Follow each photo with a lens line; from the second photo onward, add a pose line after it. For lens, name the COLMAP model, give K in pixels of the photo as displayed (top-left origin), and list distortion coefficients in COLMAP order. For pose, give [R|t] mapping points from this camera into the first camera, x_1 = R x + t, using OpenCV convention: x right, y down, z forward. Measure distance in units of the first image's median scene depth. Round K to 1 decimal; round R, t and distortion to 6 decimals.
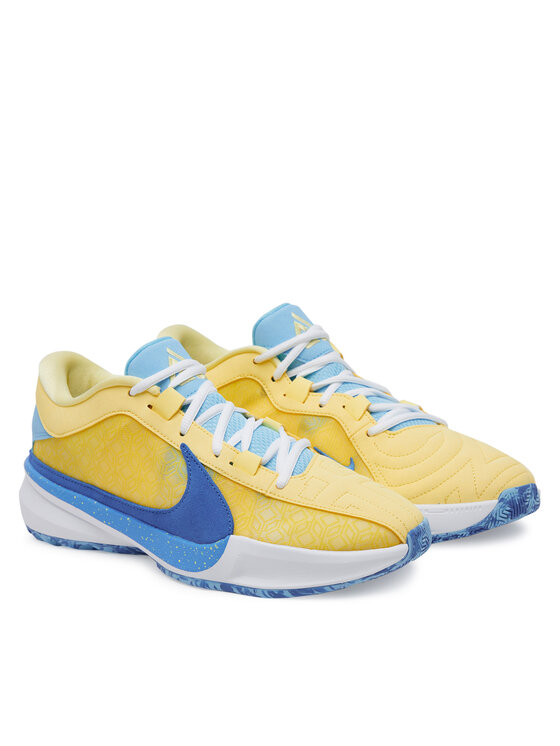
lens RADIAL K [[1824.9, 0, 277.4], [0, 1824.9, 372.7], [0, 0, 1]] dist [0.585824, 0.000000]
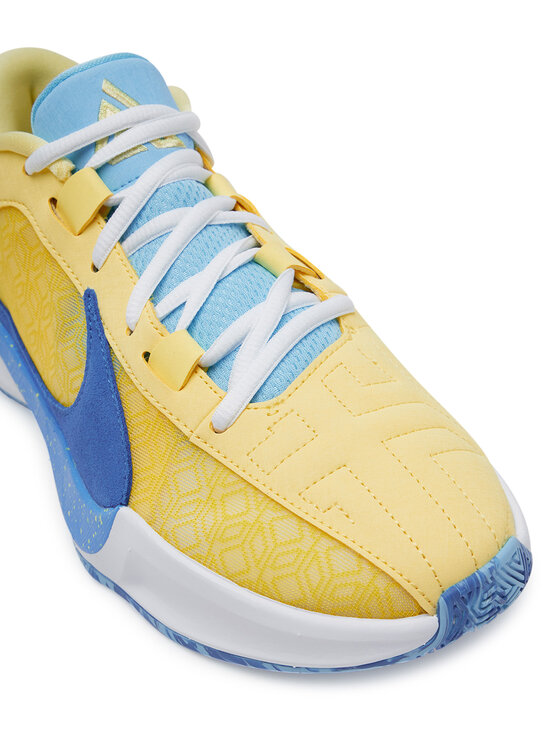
lens RADIAL K [[1508.1, 0, 281.0], [0, 1508.1, 374.3], [0, 0, 1]] dist [-0.046534, 0.000000]
pose [[0.918347, 0.145644, -0.368003, 0.156600], [-0.013827, 0.941066, 0.337940, -0.082038], [0.395534, -0.305258, 0.866239, 0.665948]]
